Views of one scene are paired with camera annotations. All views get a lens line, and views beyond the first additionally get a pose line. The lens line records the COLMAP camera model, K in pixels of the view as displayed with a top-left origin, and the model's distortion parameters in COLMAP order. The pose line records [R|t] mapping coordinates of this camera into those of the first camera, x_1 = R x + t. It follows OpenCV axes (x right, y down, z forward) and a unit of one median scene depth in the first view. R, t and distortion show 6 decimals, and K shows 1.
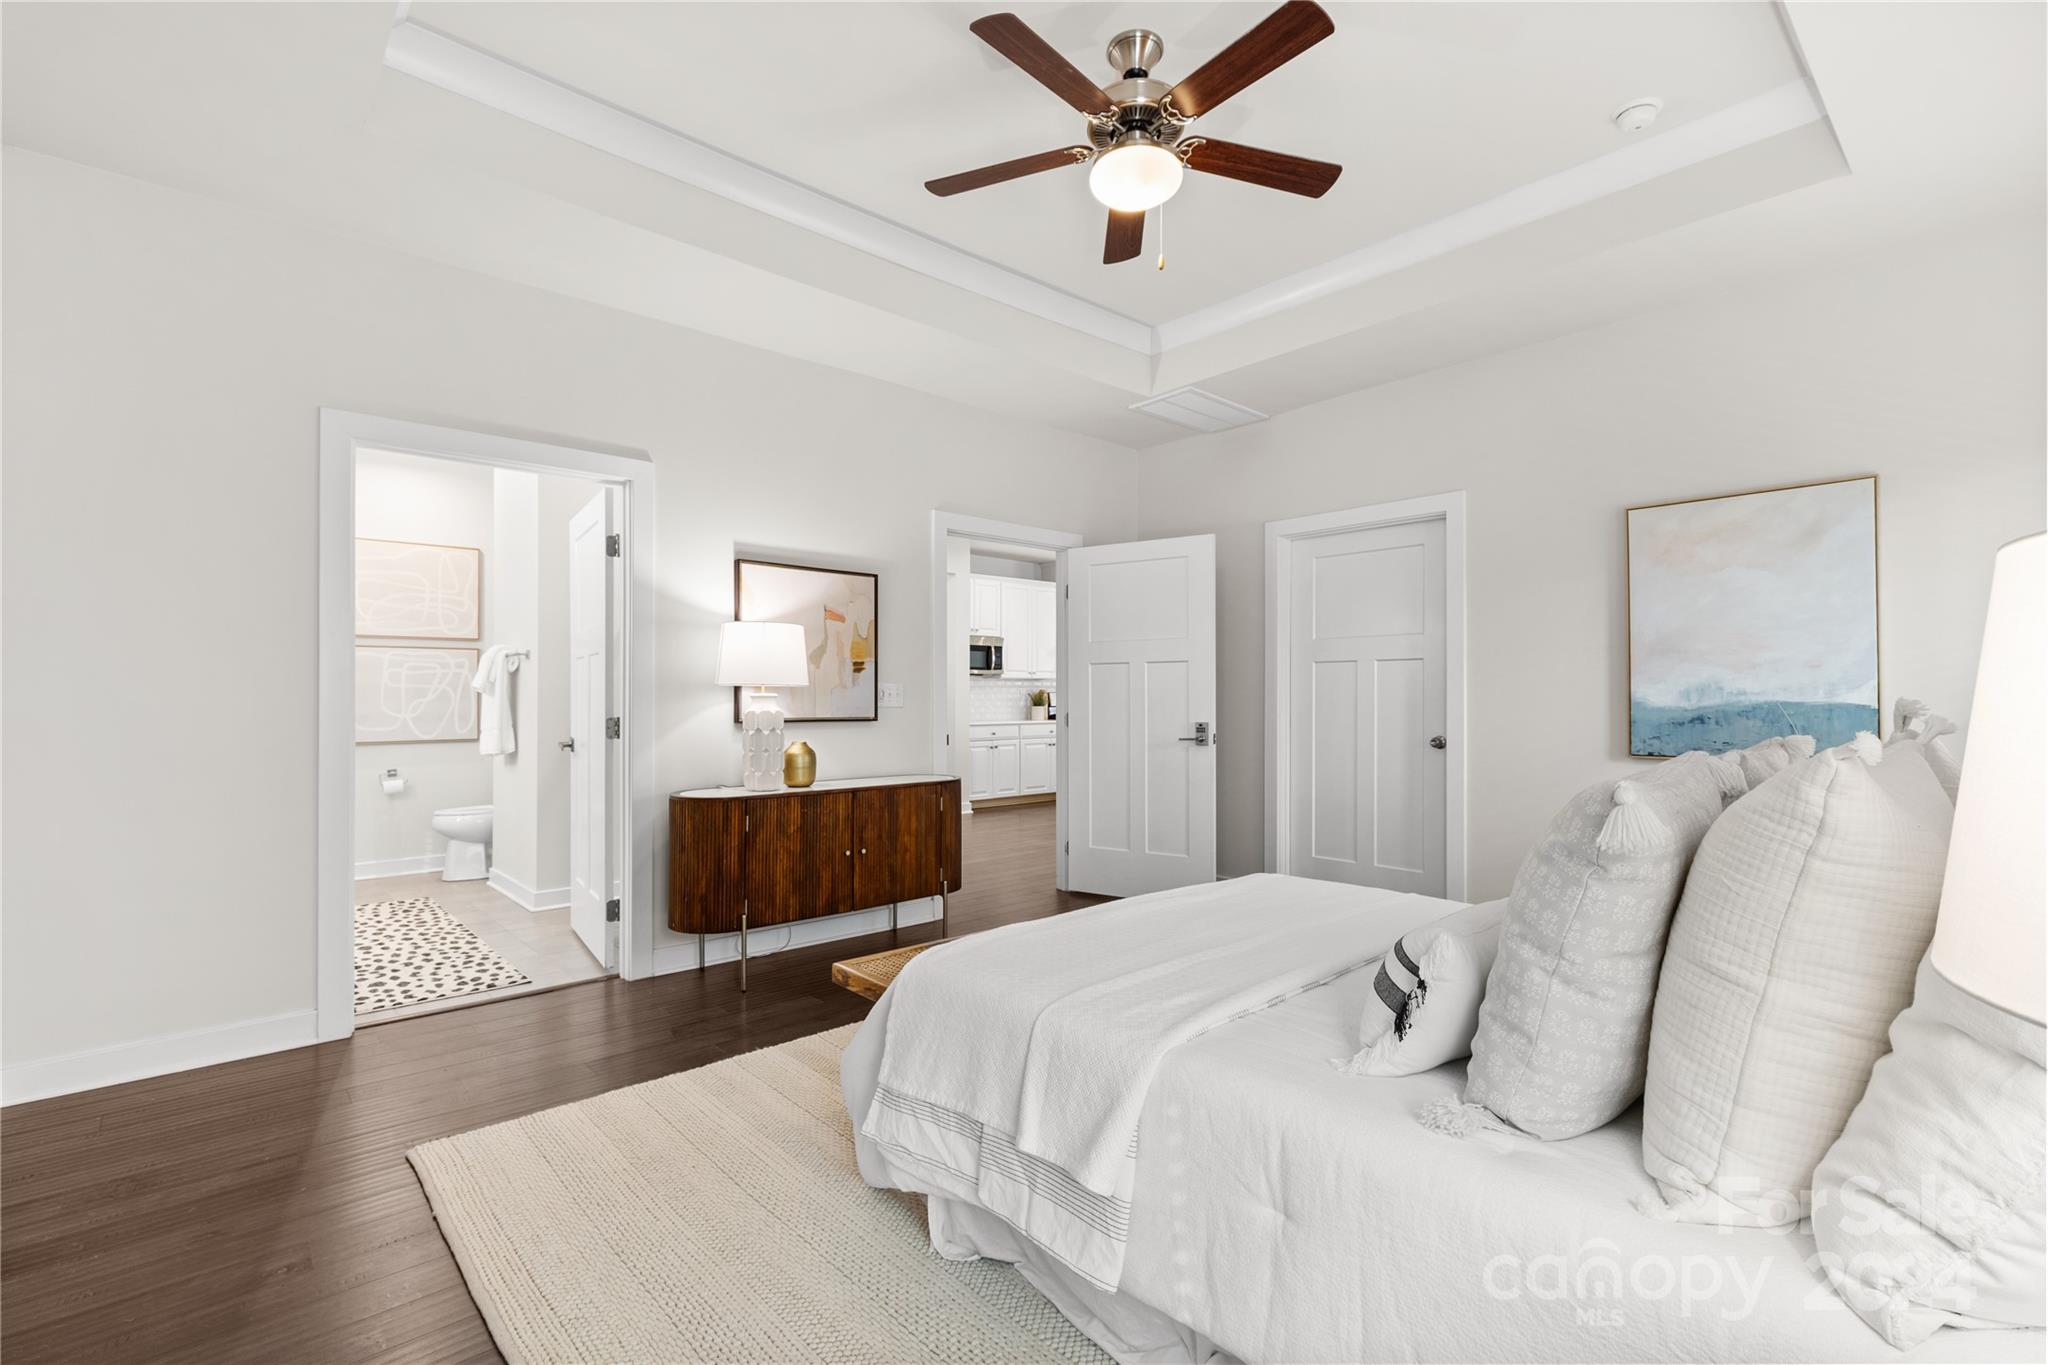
lens RADIAL K [[930.3, 0, 1024.0], [0, 930.3, 691.1], [0, 0, 1]] dist [-0.001607, 0.000811]
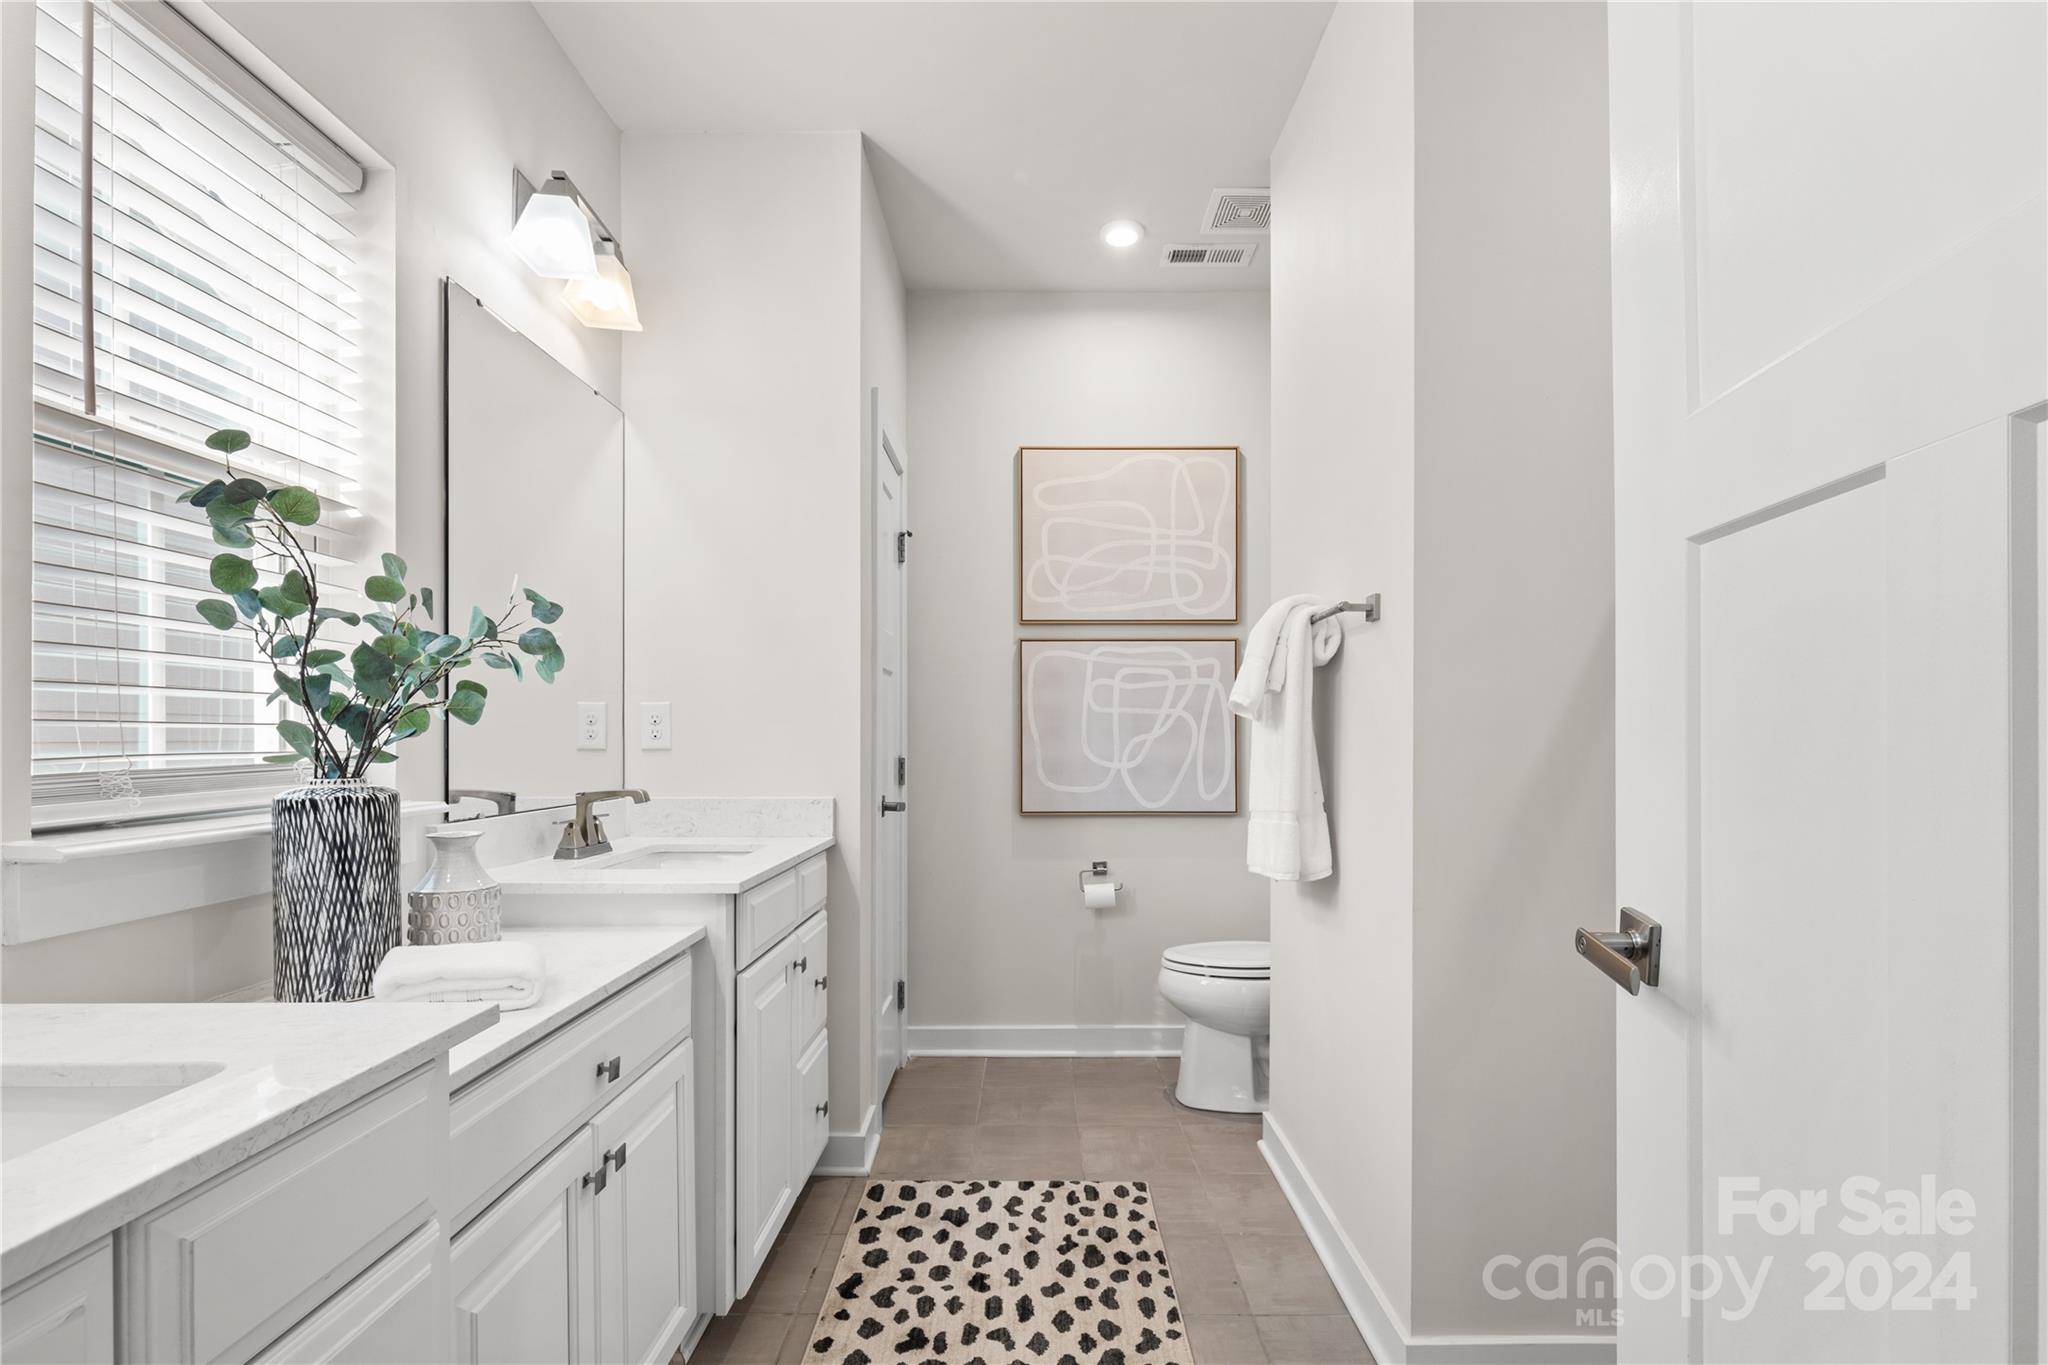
lens RADIAL K [[930.3, 0, 1046.1], [0, 930.3, 742.0], [0, 0, 1]] dist [-0.001607, 0.000811]
pose [[0.751303, 0.006339, -0.659927, -0.340911], [0.004914, 0.999872, 0.015199, 0.004117], [0.659940, -0.014662, 0.751176, 0.567552]]
